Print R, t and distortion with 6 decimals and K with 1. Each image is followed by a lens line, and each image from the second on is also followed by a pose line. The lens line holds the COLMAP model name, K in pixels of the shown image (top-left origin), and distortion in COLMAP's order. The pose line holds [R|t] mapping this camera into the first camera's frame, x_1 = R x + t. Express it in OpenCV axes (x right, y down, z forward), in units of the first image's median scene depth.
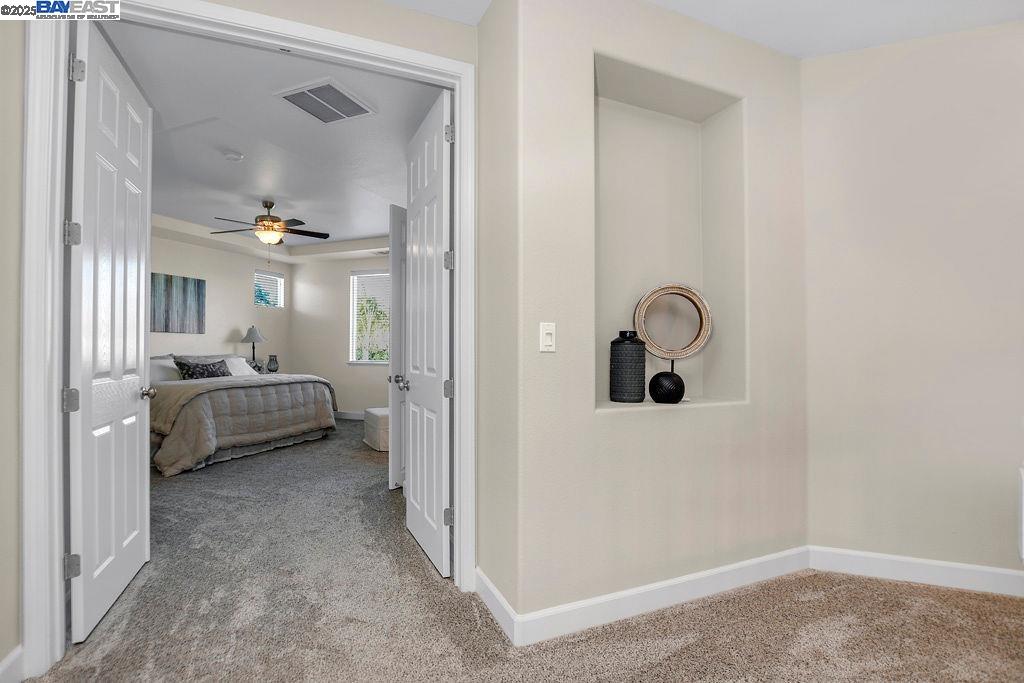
lens RADIAL K [[476.6, 0, 502.7], [0, 476.6, 347.5], [0, 0, 1]] dist [-0.039358, 0.007330]
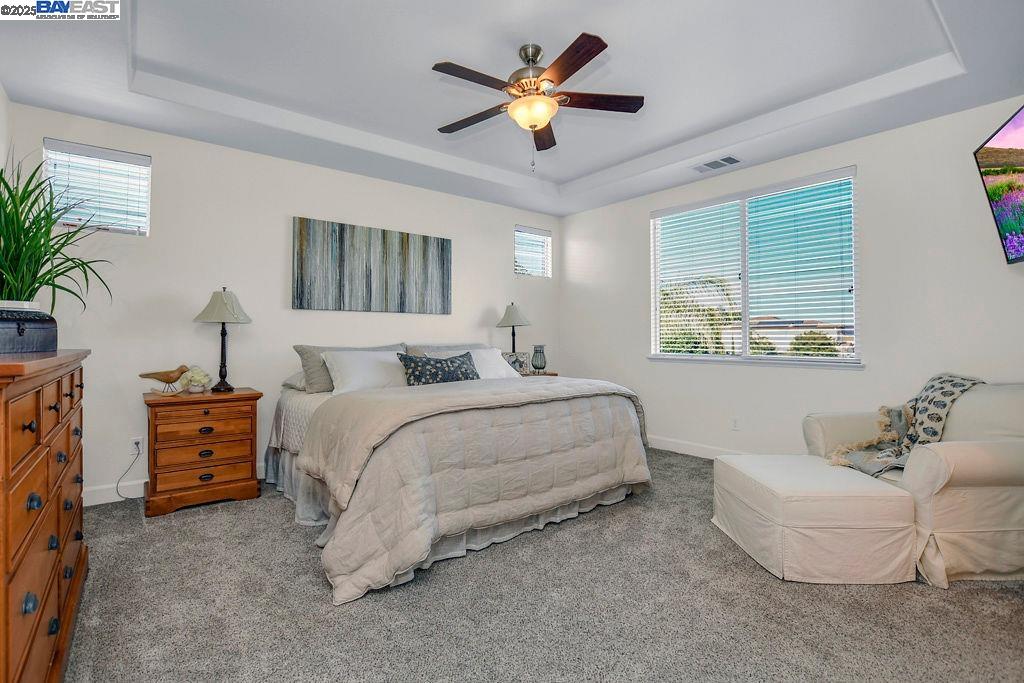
lens RADIAL K [[476.6, 0, 502.7], [0, 476.6, 347.5], [0, 0, 1]] dist [-0.039358, 0.007330]
pose [[0.868091, 0.003687, -0.496391, -0.225852], [0.006199, 0.999814, 0.018267, 0.008321], [0.496366, -0.018934, 0.867907, 0.447601]]
